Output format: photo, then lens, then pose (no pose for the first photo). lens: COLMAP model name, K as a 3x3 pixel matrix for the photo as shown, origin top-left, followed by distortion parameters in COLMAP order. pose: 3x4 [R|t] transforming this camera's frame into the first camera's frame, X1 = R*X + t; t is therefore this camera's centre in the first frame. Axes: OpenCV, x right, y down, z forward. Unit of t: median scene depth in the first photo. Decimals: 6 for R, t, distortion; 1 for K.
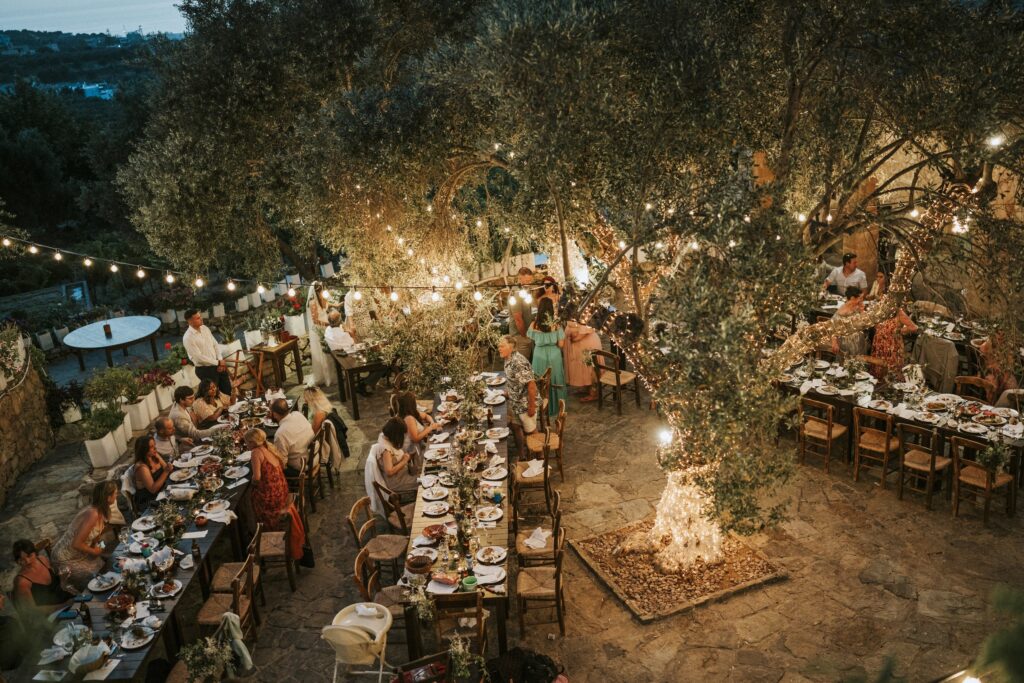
lens RADIAL K [[980.2, 0, 511.8], [0, 980.2, 342.0], [0, 0, 1]] dist [0.006733, 0.000000]
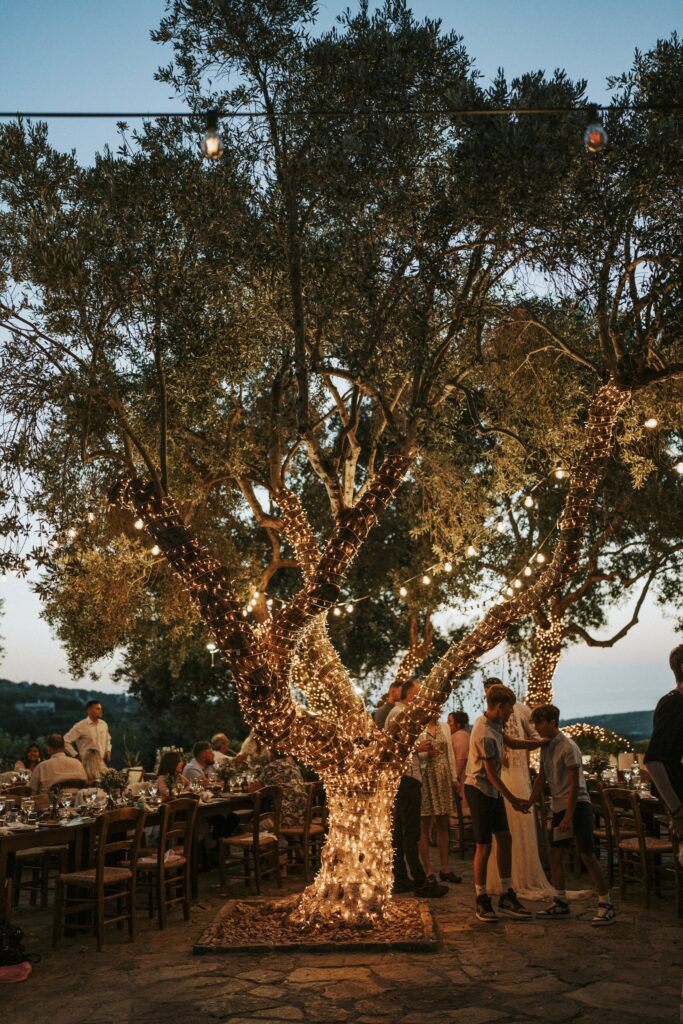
lens RADIAL K [[980.2, 0, 342.0], [0, 980.2, 505.6], [0, 0, 1]] dist [0.006733, 0.000000]
pose [[0.904853, -0.033009, -0.424443, 0.477999], [-0.184023, 0.868708, -0.459872, 0.272095], [0.383897, 0.494224, 0.779978, 0.272377]]
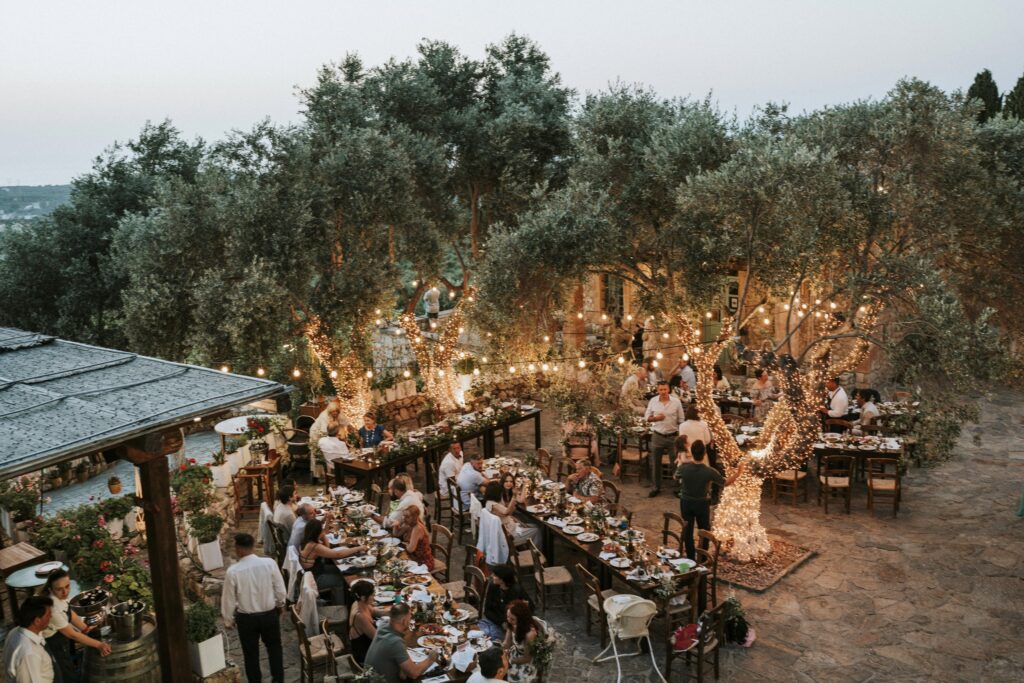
lens RADIAL K [[980.2, 0, 506.6], [0, 980.2, 358.8], [0, 0, 1]] dist [0.006733, 0.000000]
pose [[0.897904, -0.041467, 0.438234, -0.669809], [0.114763, 0.983176, -0.142108, 0.104459], [-0.424969, 0.177892, 0.887556, -0.106422]]
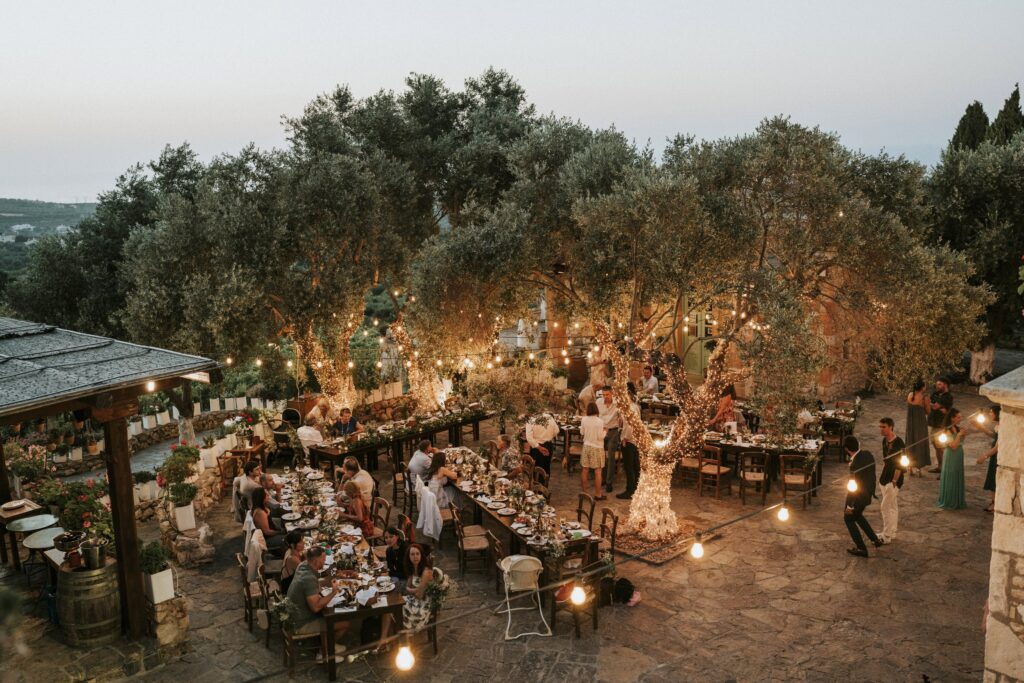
lens RADIAL K [[980.2, 0, 502.6], [0, 980.2, 363.4], [0, 0, 1]] dist [0.006733, 0.000000]
pose [[0.921428, -0.014427, 0.388282, -0.601361], [0.085002, 0.982589, -0.165208, 0.181632], [-0.379138, 0.185232, 0.906611, -0.325030]]
